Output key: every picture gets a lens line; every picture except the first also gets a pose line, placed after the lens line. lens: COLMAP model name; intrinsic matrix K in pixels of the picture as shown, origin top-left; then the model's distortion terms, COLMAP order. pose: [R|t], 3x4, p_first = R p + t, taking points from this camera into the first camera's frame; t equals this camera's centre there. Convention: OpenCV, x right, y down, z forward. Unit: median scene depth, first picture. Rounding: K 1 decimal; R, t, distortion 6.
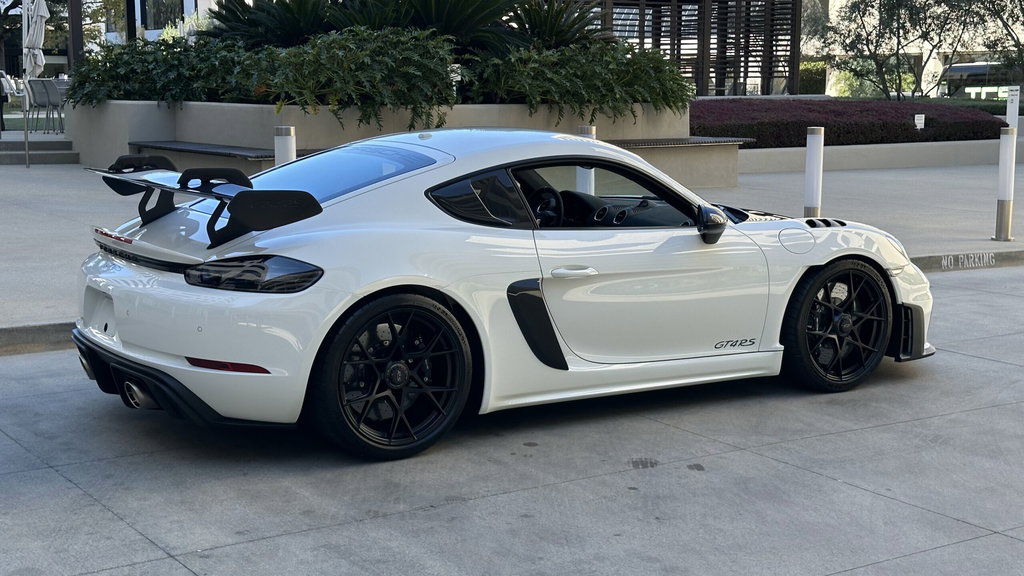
lens RADIAL K [[1420.4, 0, 512.0], [0, 1420.4, 288.0], [0, 0, 1]] dist [0.168236, -0.267089]
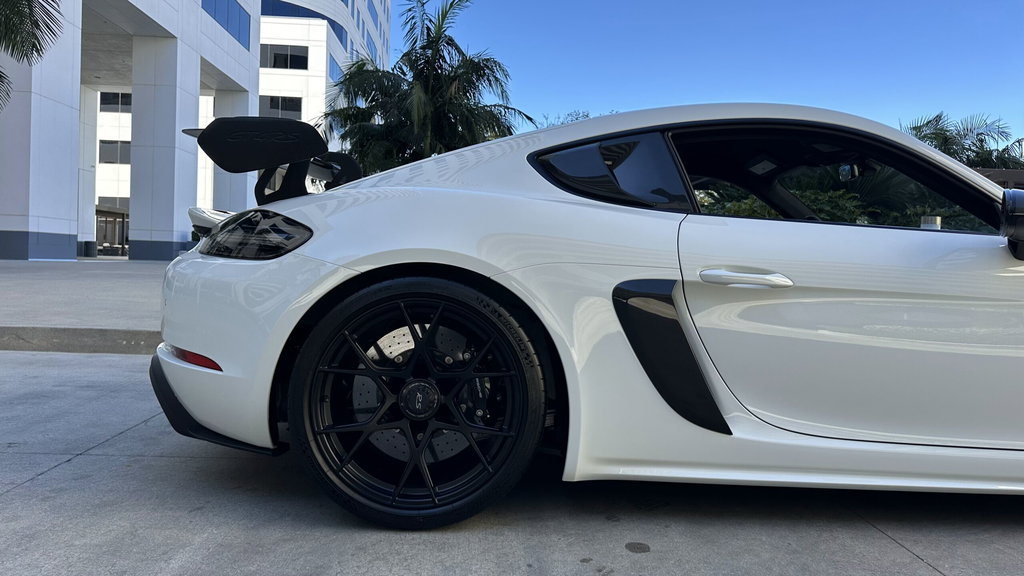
lens RADIAL K [[720.9, 0, 515.1], [0, 720.9, 268.4], [0, 0, 1]] dist [0.029269, -0.005738]
pose [[0.852324, 0.027626, -0.522284, 0.124479], [-0.104383, 0.987499, -0.118111, 0.033268], [0.512492, 0.155186, 0.844553, 0.678462]]
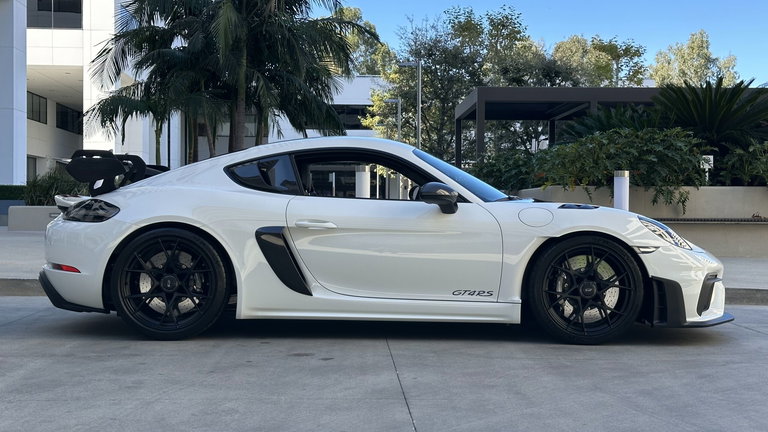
lens RADIAL K [[1065.3, 0, 384.0], [0, 1065.3, 216.0], [0, 0, 1]] dist [0.168236, -0.267089]
pose [[0.844363, 0.001718, -0.535769, 0.660725], [-0.079604, 0.989298, -0.122281, 0.103060], [0.529825, 0.145899, 0.835463, 0.161516]]
